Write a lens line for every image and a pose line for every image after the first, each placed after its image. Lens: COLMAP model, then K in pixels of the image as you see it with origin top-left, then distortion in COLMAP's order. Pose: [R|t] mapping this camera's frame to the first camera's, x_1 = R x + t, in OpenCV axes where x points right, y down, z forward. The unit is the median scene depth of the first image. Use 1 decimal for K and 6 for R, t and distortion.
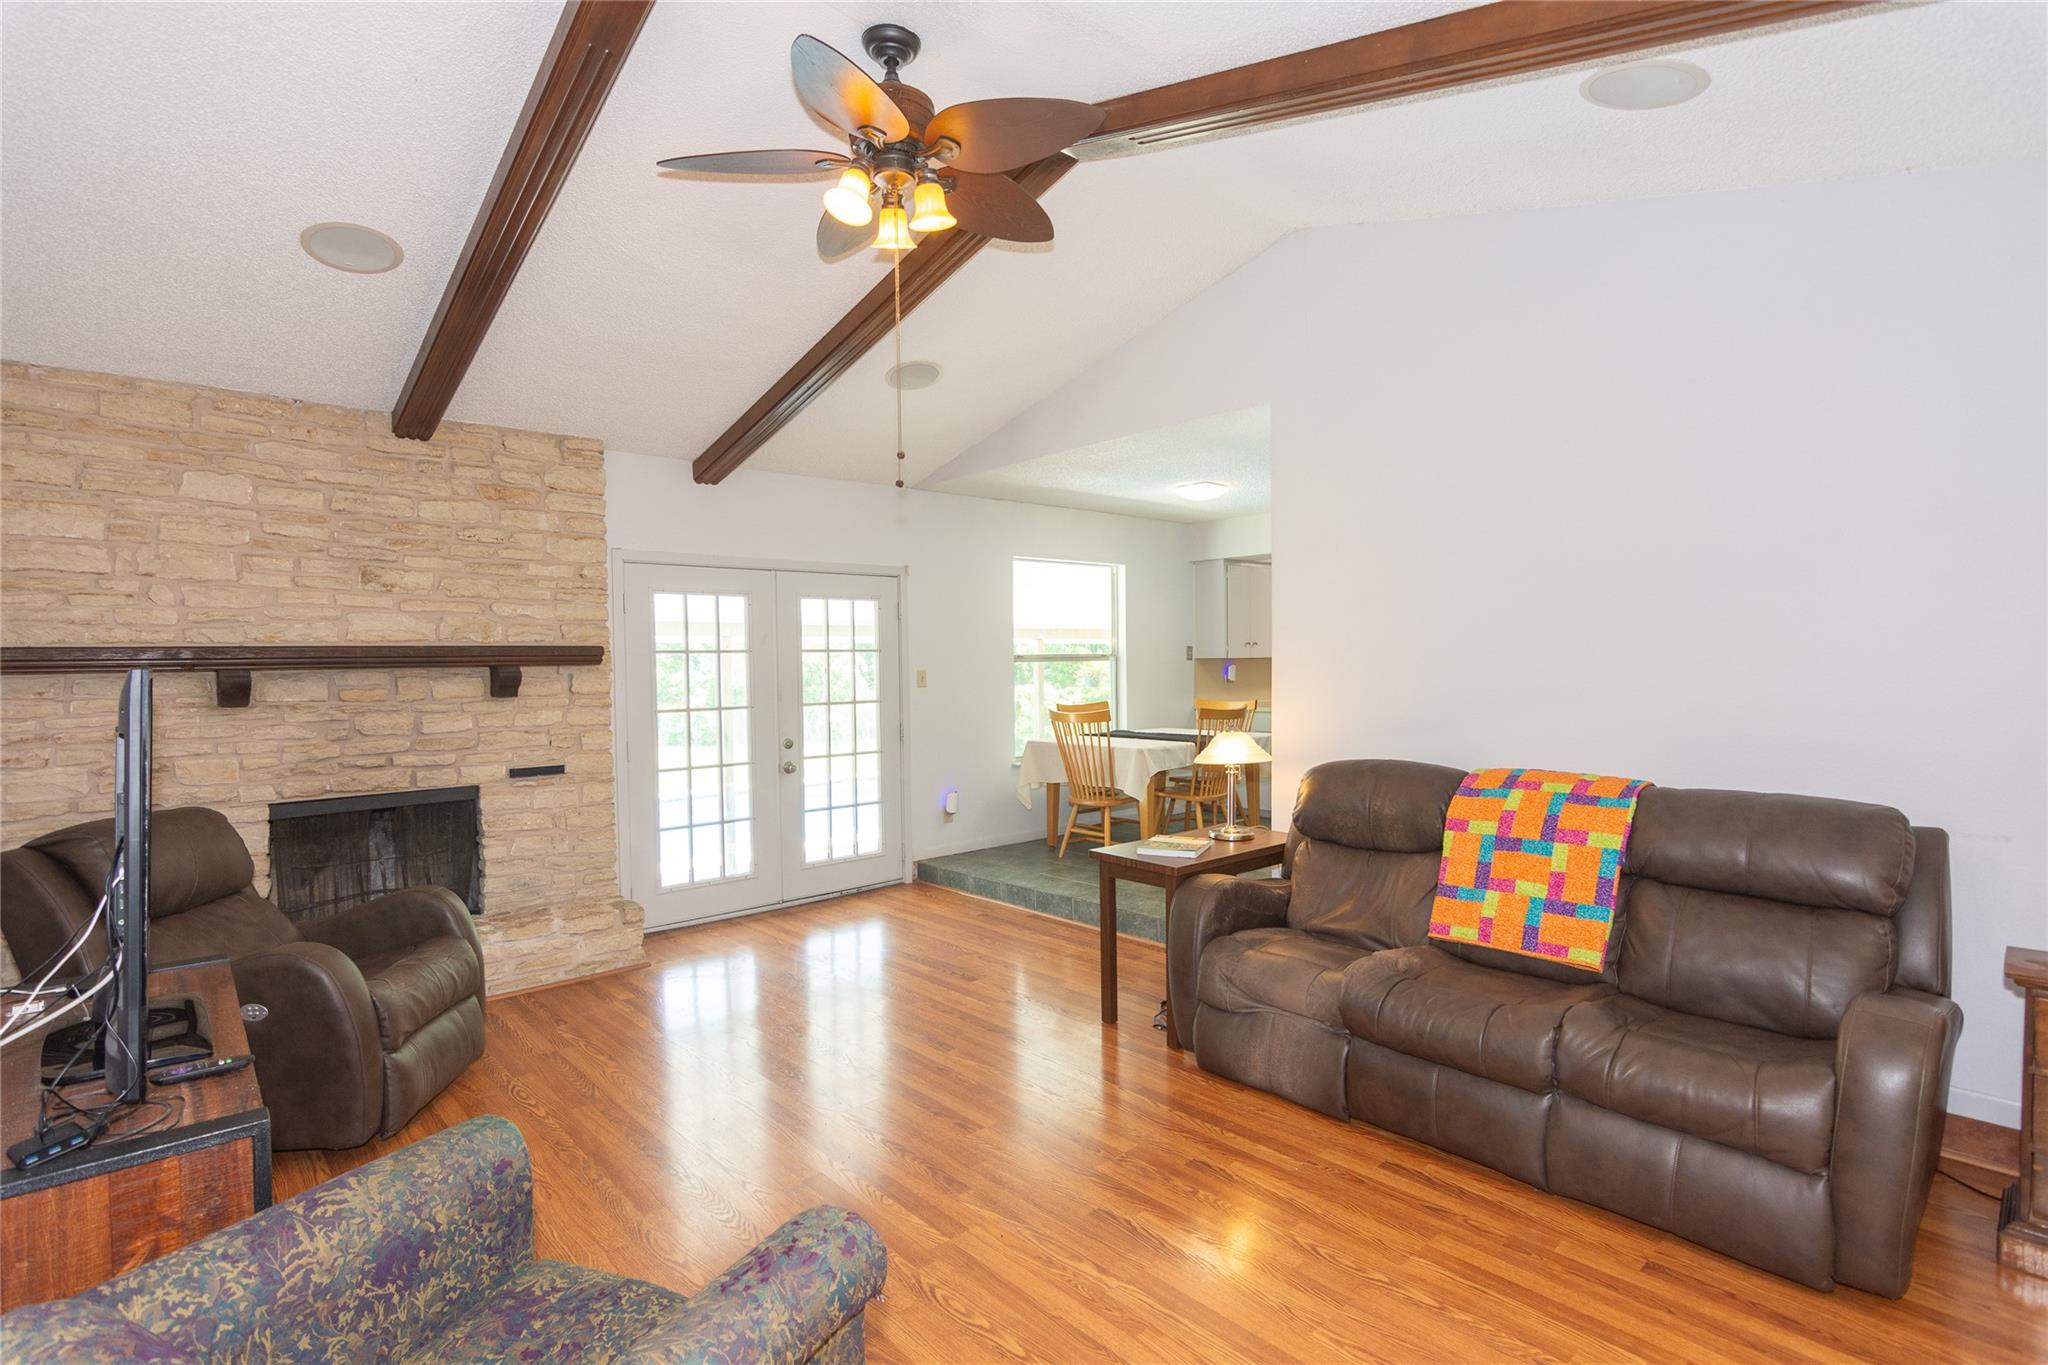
lens RADIAL K [[989.8, 0, 1018.4], [0, 989.8, 690.4], [0, 0, 1]] dist [-0.000619, 0.000806]
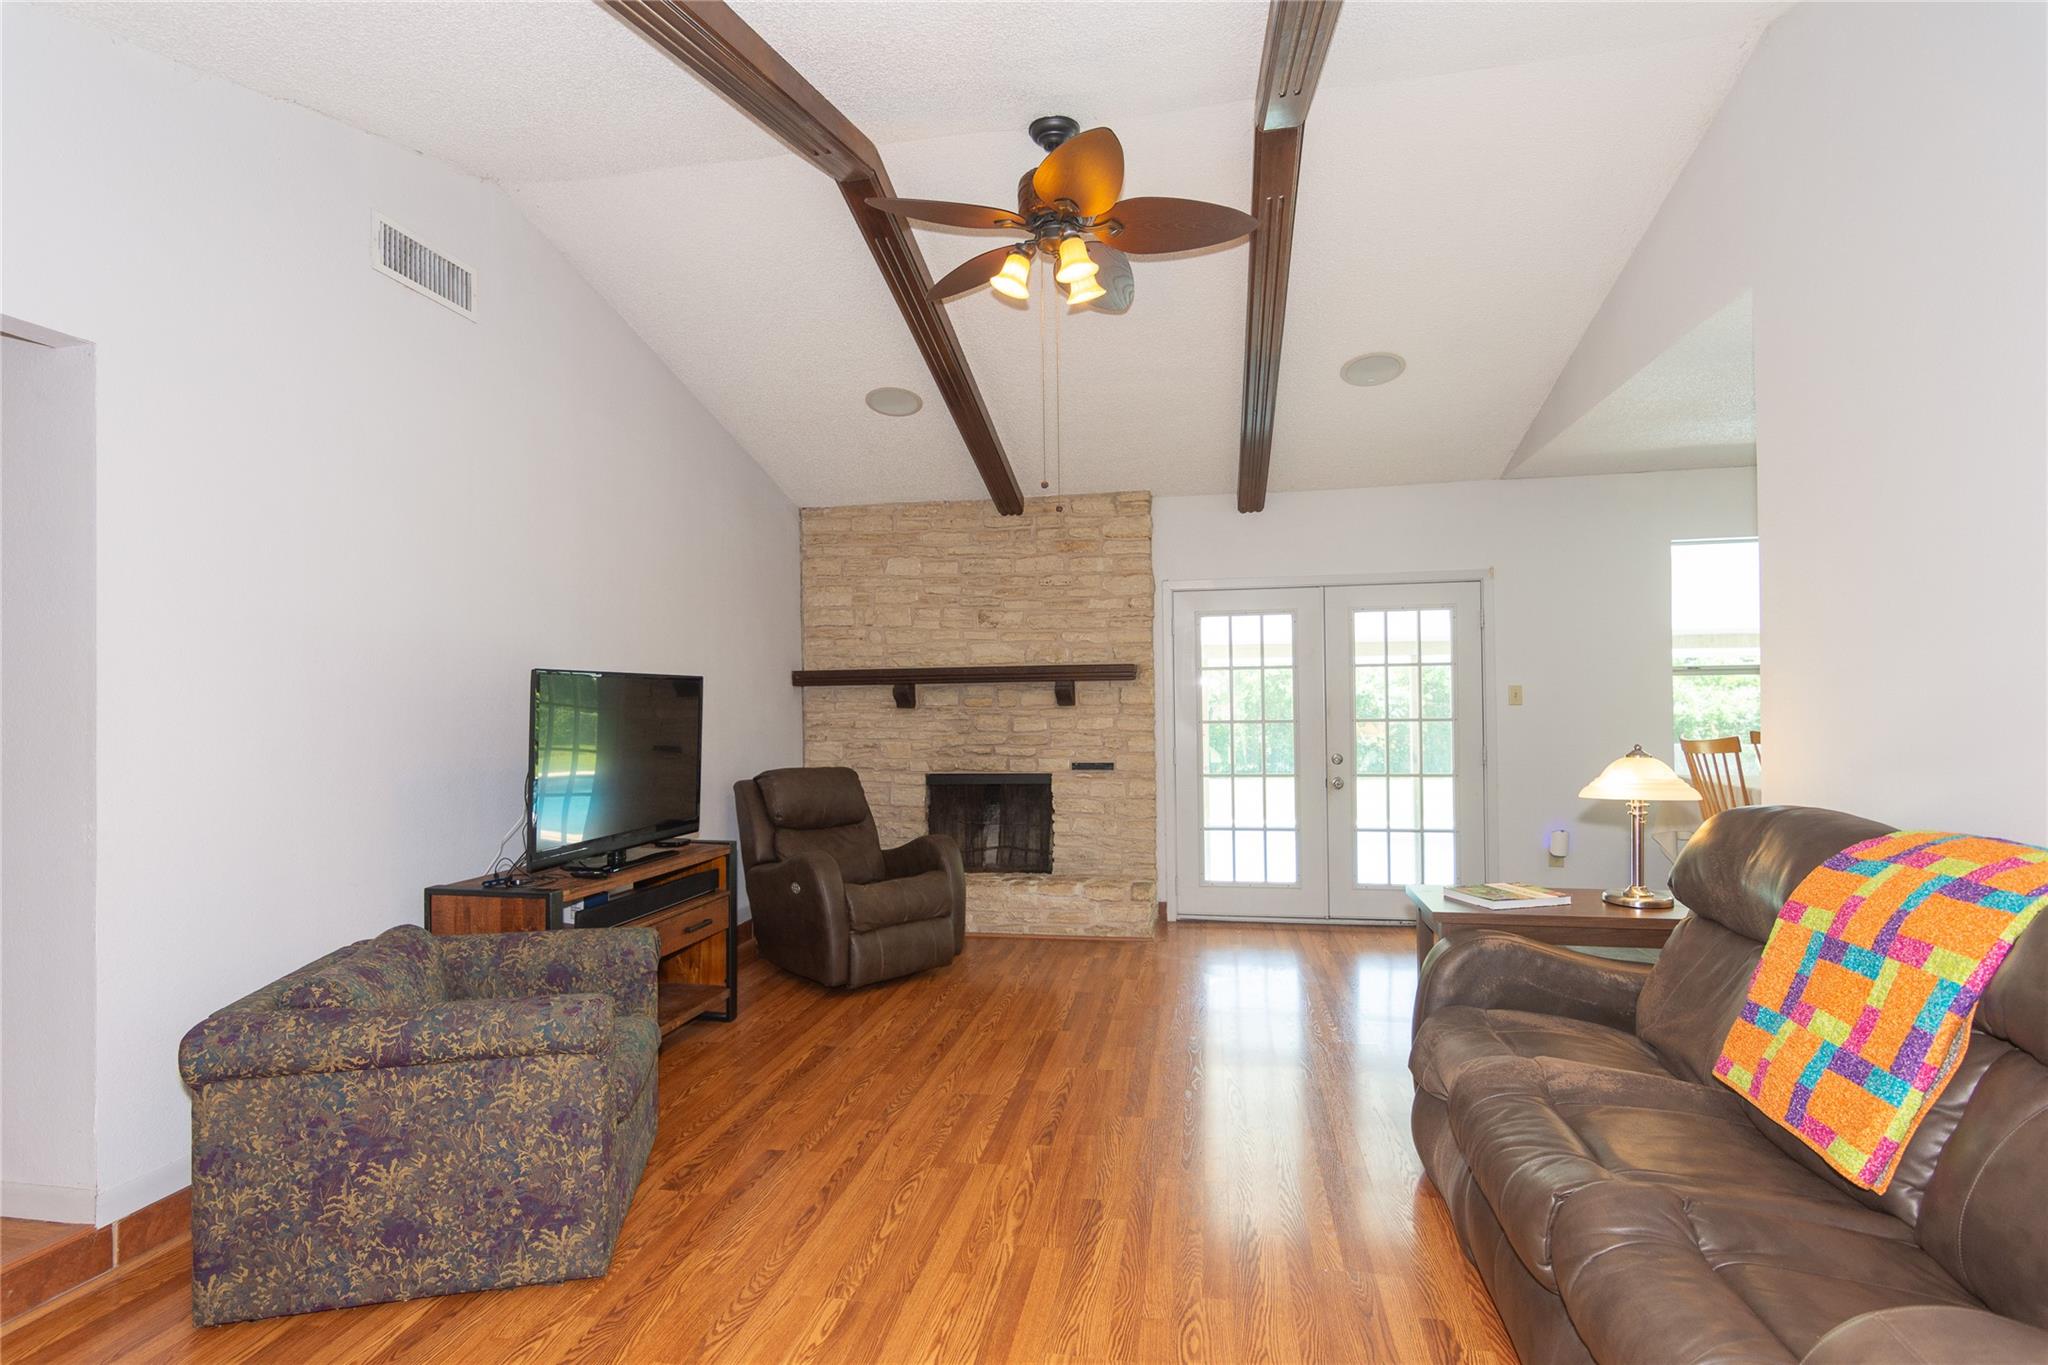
lens RADIAL K [[1004.0, 0, 1015.2], [0, 1004.0, 690.7], [0, 0, 1]] dist [0.000508, 0.000192]
pose [[0.606459, -0.003168, -0.795108, 0.468813], [-0.020560, 0.999595, -0.019665, 0.014331], [0.794849, 0.028273, 0.606148, 0.163766]]
